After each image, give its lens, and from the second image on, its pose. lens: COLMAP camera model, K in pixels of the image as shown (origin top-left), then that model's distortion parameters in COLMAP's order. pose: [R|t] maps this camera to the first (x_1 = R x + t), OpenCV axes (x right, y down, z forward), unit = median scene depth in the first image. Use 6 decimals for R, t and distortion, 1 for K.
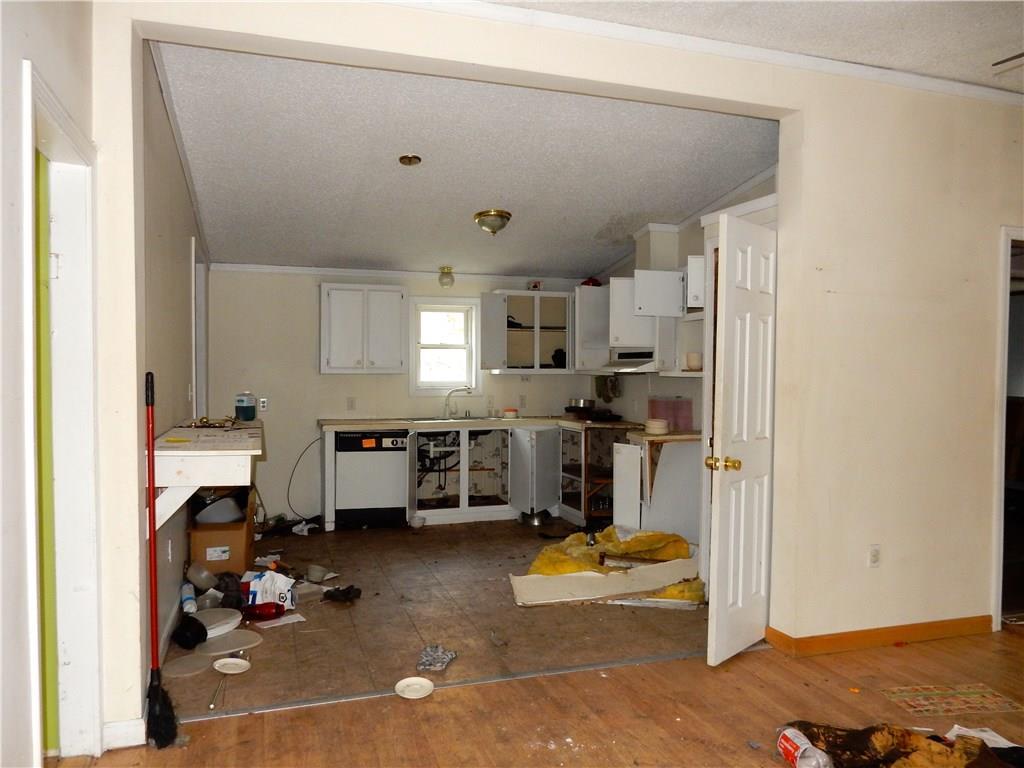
lens RADIAL K [[740.3, 0, 512.0], [0, 740.3, 384.0], [0, 0, 1]] dist [0.006108, 0.000485]
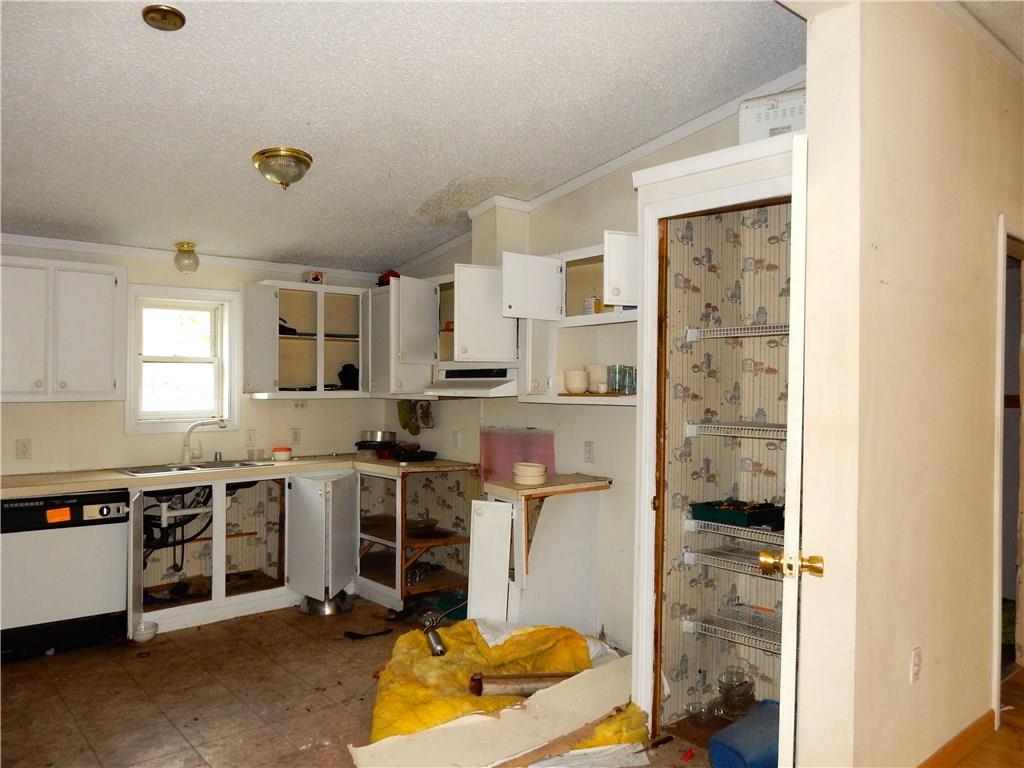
lens RADIAL K [[754.3, 0, 512.0], [0, 754.3, 384.0], [0, 0, 1]] dist [-0.000911, -0.003606]
pose [[0.929972, -0.003701, 0.367612, -0.068869], [0.011692, 0.999741, -0.019512, -0.012022], [-0.367444, 0.022443, 0.929775, 0.262468]]
